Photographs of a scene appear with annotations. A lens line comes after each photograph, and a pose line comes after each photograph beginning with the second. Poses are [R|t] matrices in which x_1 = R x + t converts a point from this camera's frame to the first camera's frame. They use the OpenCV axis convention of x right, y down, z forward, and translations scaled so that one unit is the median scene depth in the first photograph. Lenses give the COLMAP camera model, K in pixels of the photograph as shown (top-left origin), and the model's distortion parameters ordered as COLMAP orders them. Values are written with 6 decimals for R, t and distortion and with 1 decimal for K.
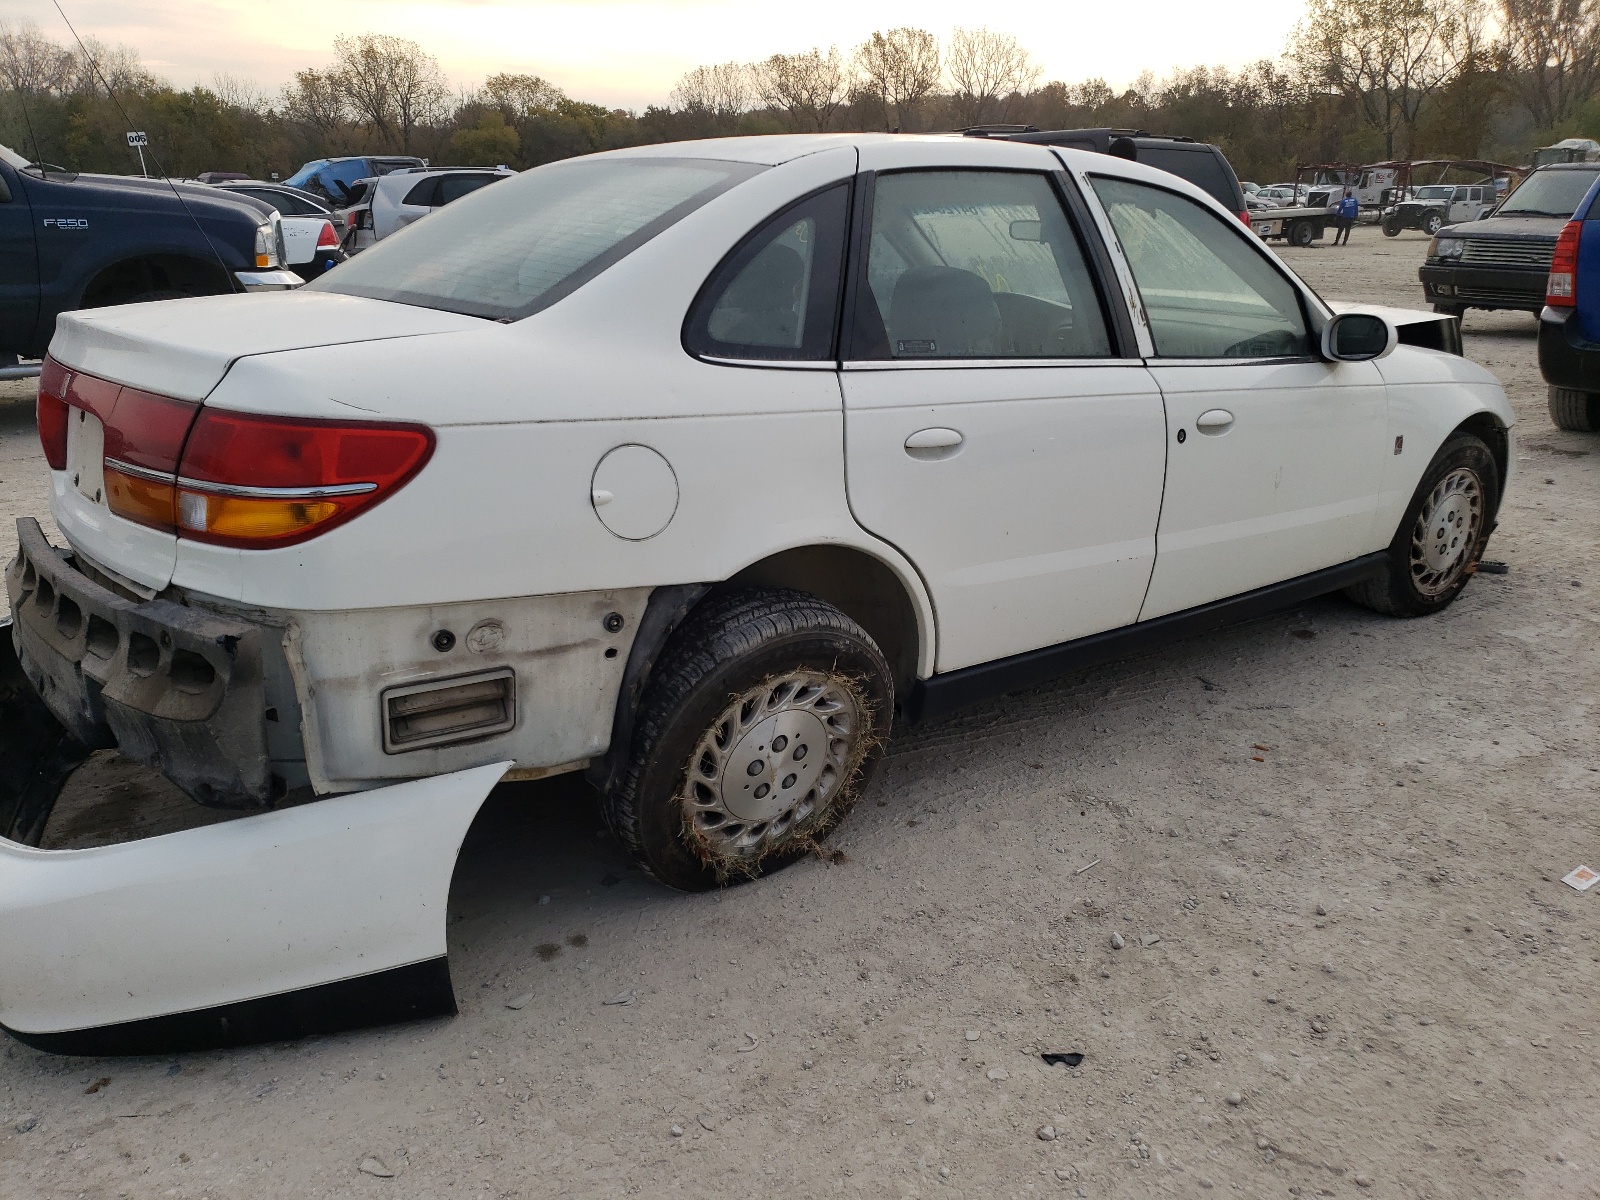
lens RADIAL K [[1197.4, 0, 790.9], [0, 1197.4, 600.9], [0, 0, 1]] dist [0.004060, -0.000455]
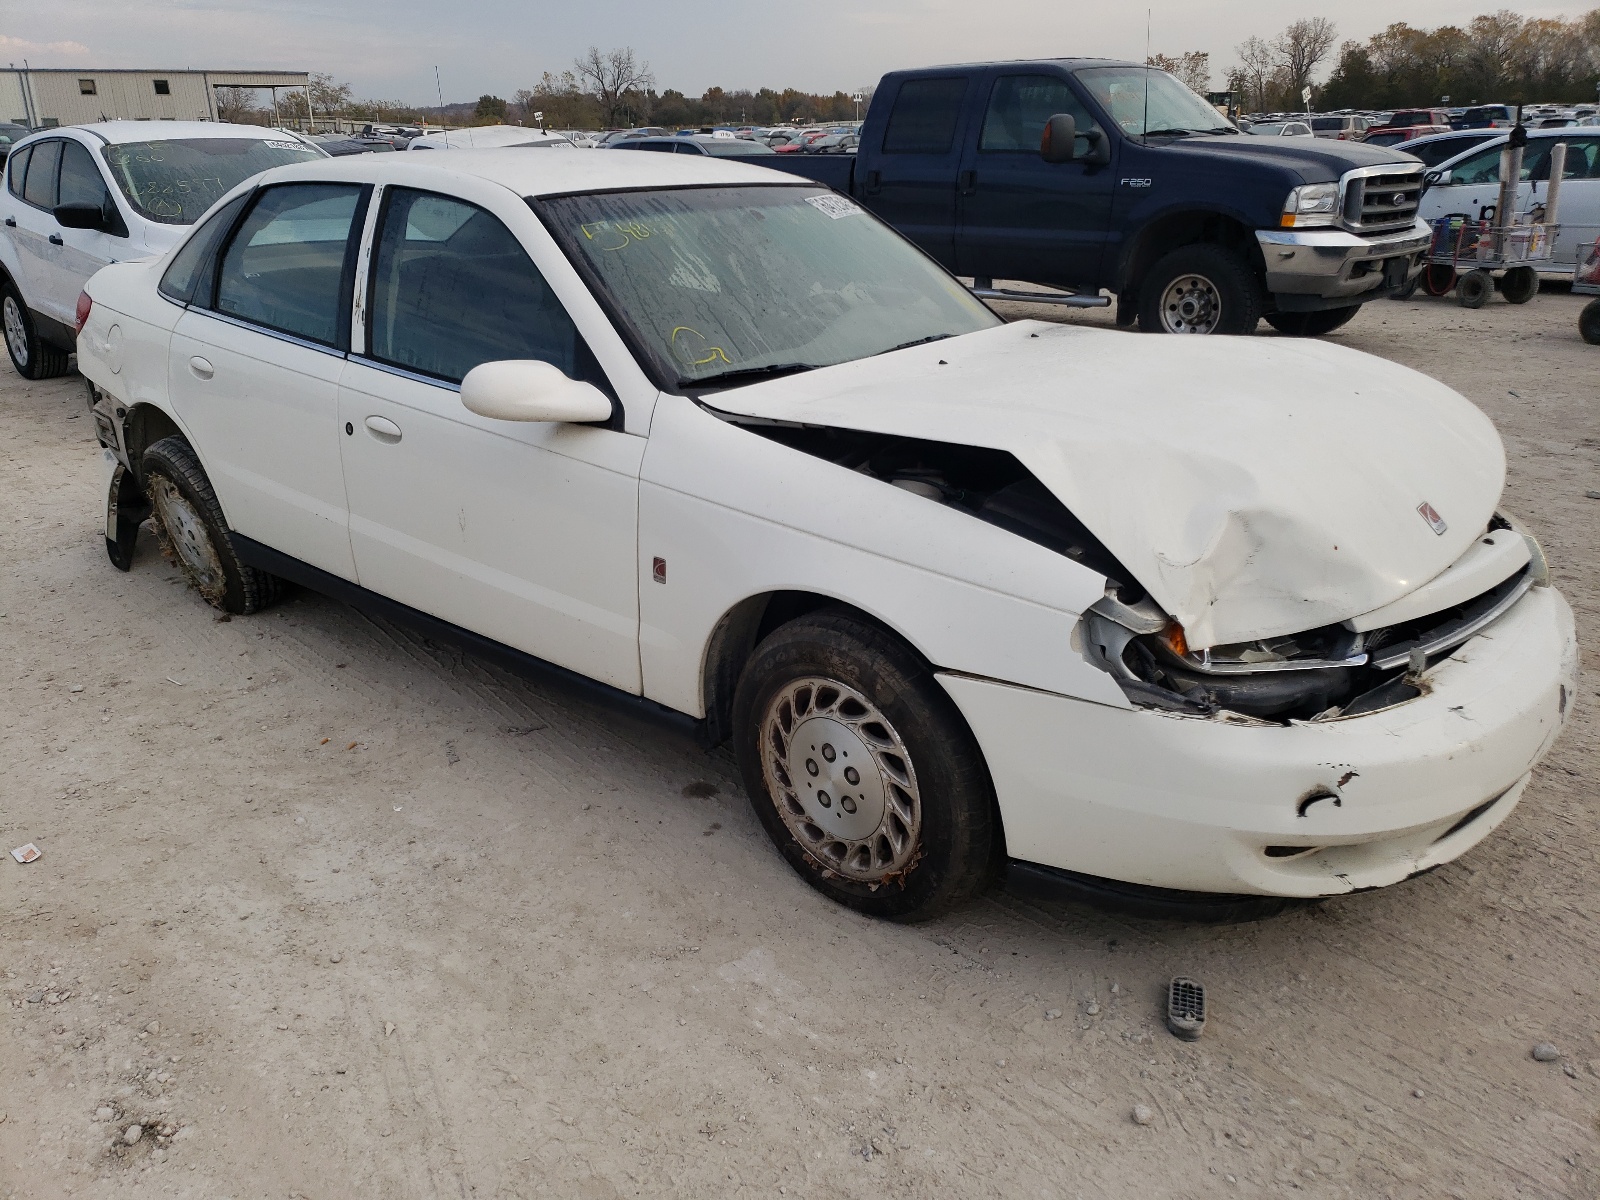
lens RADIAL K [[1197.4, 0, 790.9], [0, 1197.4, 600.9], [0, 0, 1]] dist [0.004060, -0.000455]
pose [[0.225808, 0.342776, -0.911875, 1.476424], [-0.297977, 0.915490, 0.270347, -0.411810], [0.927481, 0.210671, 0.308864, 1.074862]]
